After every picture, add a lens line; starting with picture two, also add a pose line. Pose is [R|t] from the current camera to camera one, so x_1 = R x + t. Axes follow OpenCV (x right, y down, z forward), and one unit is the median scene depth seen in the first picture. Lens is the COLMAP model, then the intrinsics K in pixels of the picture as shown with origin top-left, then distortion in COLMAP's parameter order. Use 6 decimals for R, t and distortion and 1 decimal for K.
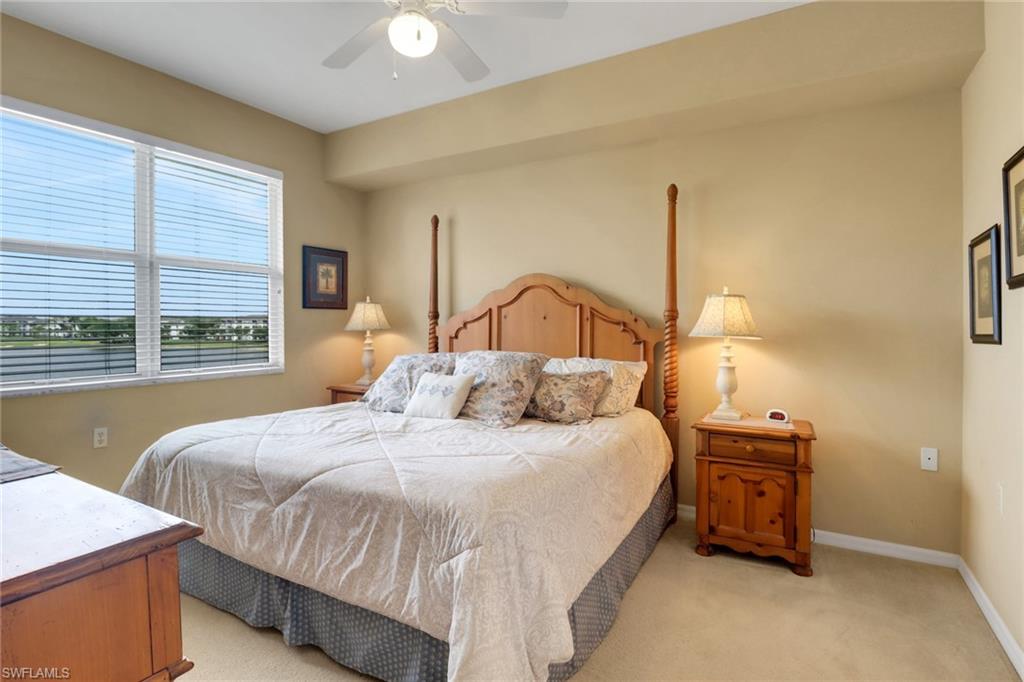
lens RADIAL K [[512.4, 0, 508.9], [0, 512.4, 341.4], [0, 0, 1]] dist [0.003581, -0.004867]
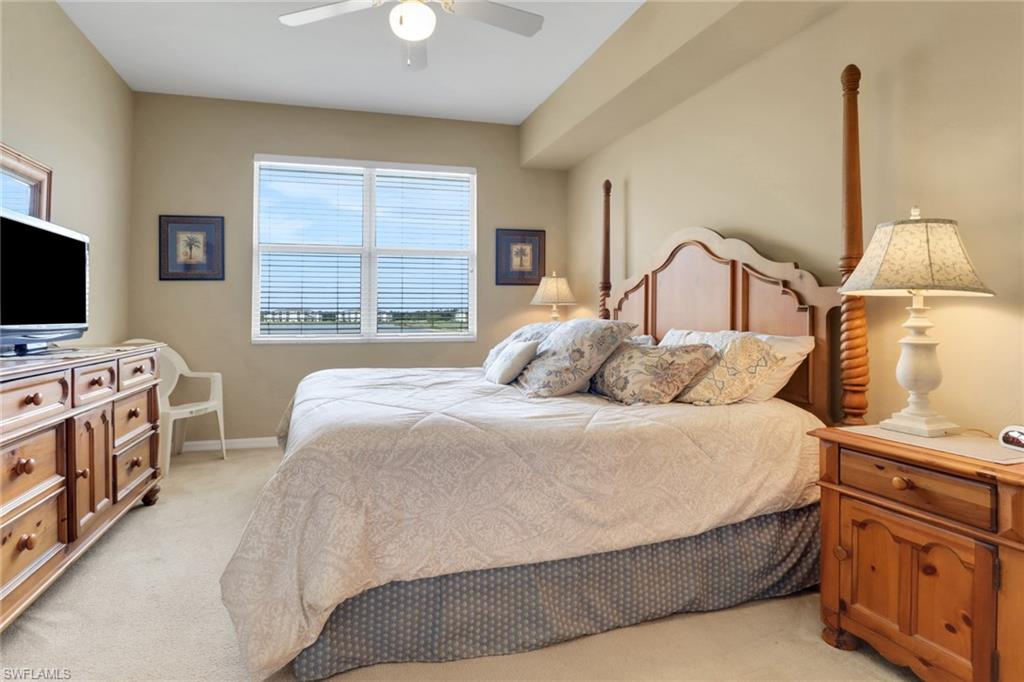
lens RADIAL K [[512.4, 0, 466.2], [0, 512.4, 314.1], [0, 0, 1]] dist [0.003581, -0.004867]
pose [[0.719567, -0.005721, -0.694399, 0.422191], [-0.015287, 0.999593, -0.024076, 0.034102], [0.694254, 0.027939, 0.719187, 0.202118]]
